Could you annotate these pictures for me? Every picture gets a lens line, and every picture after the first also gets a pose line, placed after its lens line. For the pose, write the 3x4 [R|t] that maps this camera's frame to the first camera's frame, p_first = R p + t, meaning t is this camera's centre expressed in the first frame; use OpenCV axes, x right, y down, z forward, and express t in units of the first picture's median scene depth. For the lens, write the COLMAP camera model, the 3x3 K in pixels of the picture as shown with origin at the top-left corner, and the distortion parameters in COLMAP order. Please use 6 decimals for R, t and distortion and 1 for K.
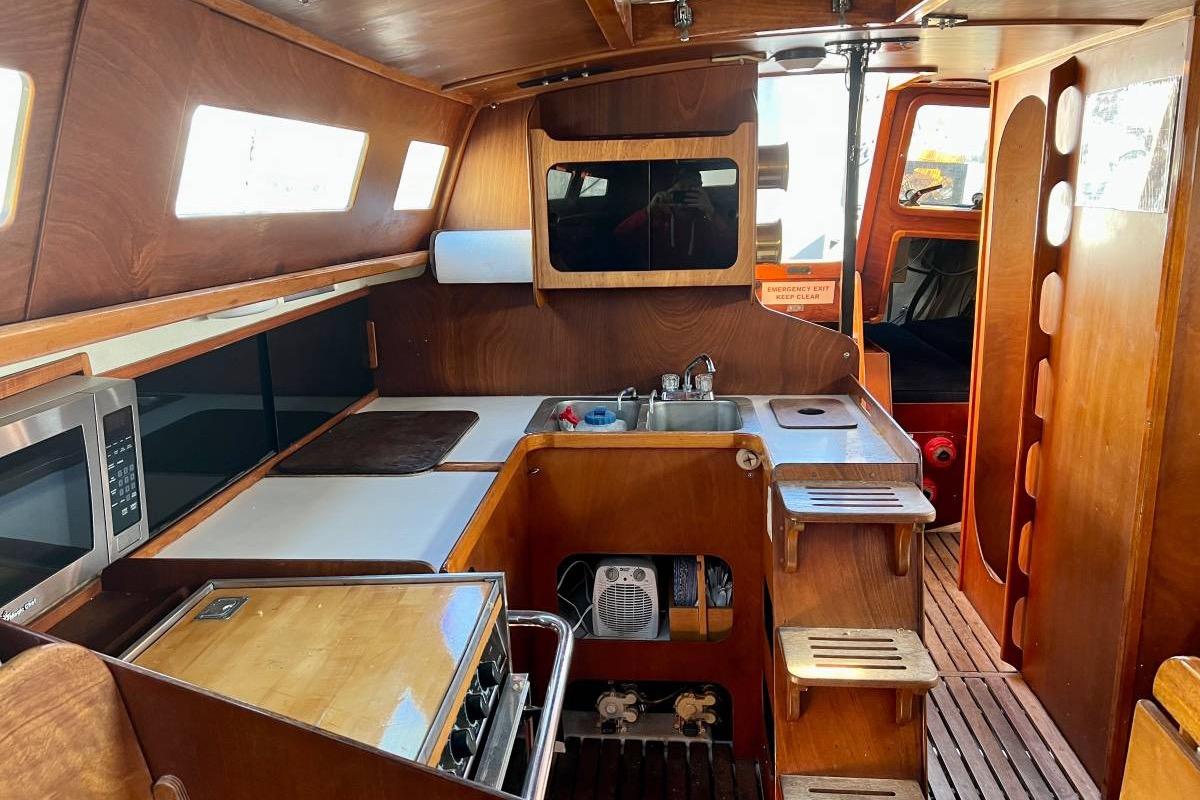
lens RADIAL K [[901.3, 0, 591.7], [0, 901.3, 403.1], [0, 0, 1]] dist [0.043074, -0.041768]
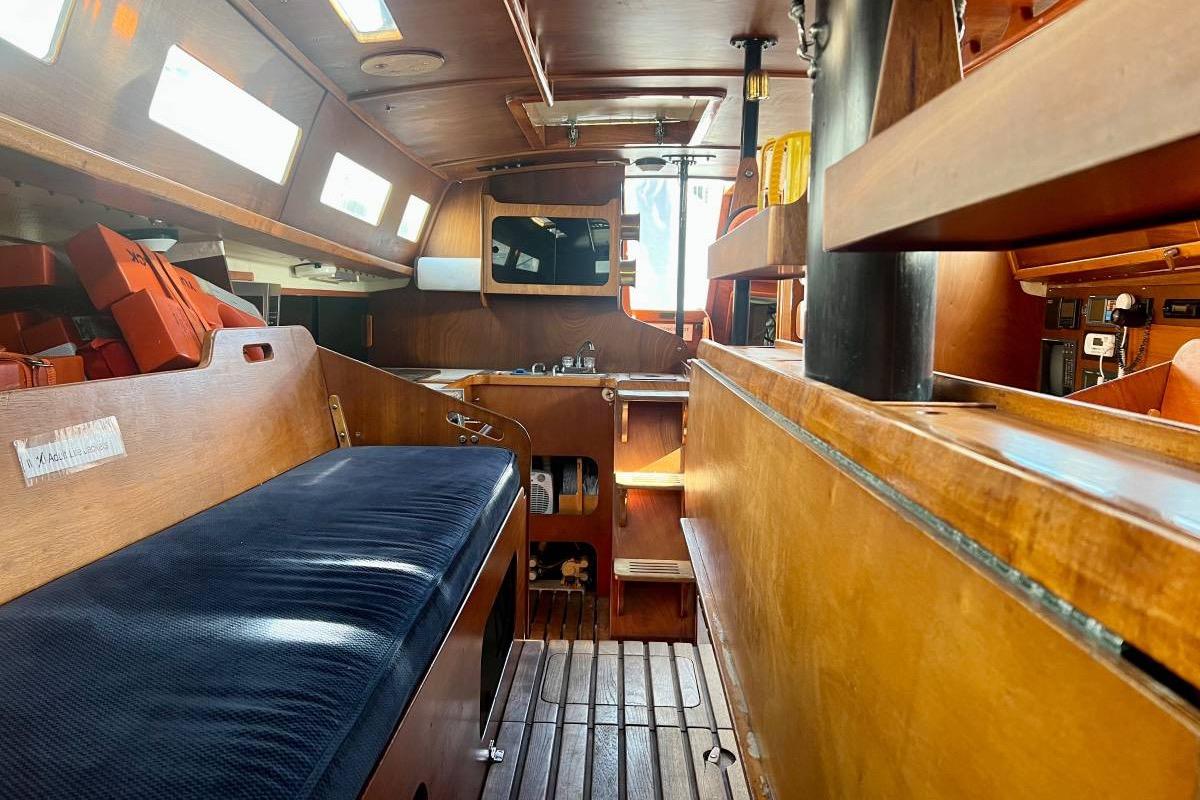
lens RADIAL K [[901.3, 0, 607.6], [0, 901.3, 400.0], [0, 0, 1]] dist [0.043074, -0.041768]
pose [[0.995162, 0.040331, 0.089586, 0.022519], [-0.028487, 0.991136, -0.129759, 0.257074], [-0.094025, 0.126580, 0.987490, -0.557162]]
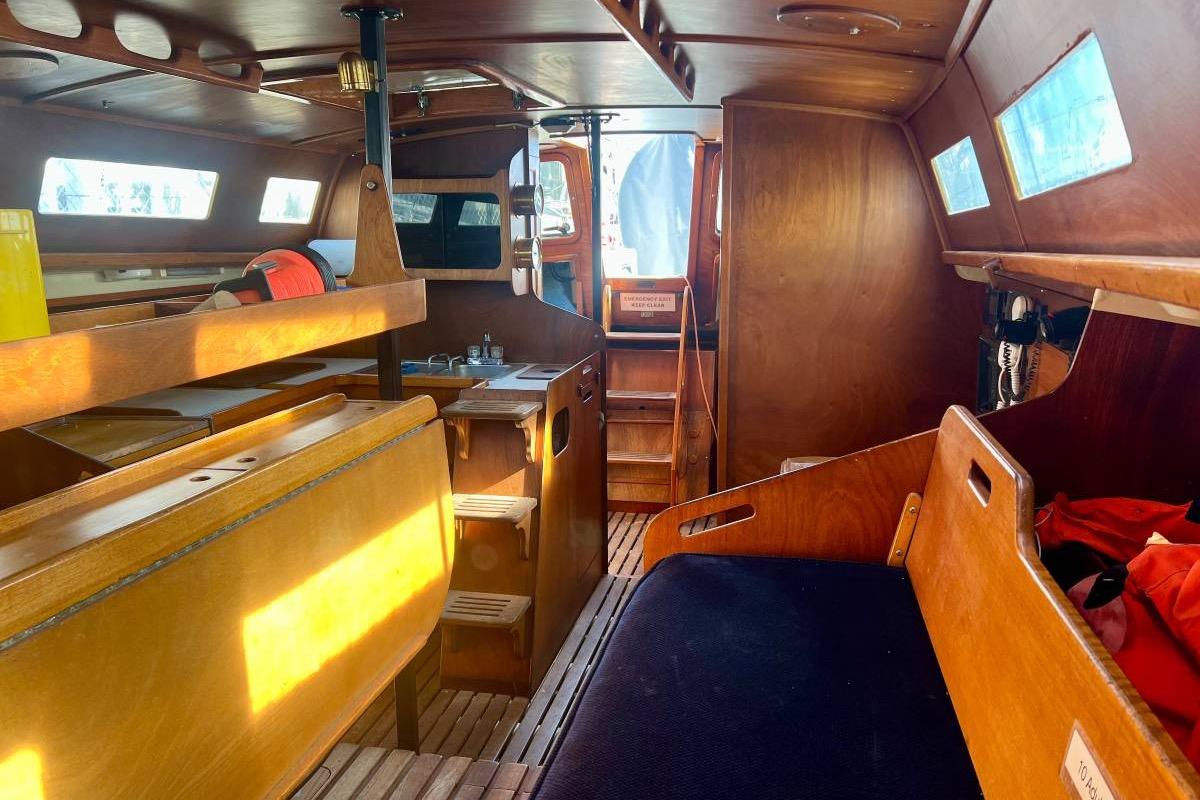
lens RADIAL K [[901.3, 0, 595.8], [0, 901.3, 404.4], [0, 0, 1]] dist [0.043074, -0.041768]
pose [[0.992197, 0.045205, -0.116199, 0.475611], [-0.049742, 0.998097, -0.036451, 0.108866], [0.114330, 0.041946, 0.992557, -0.393045]]
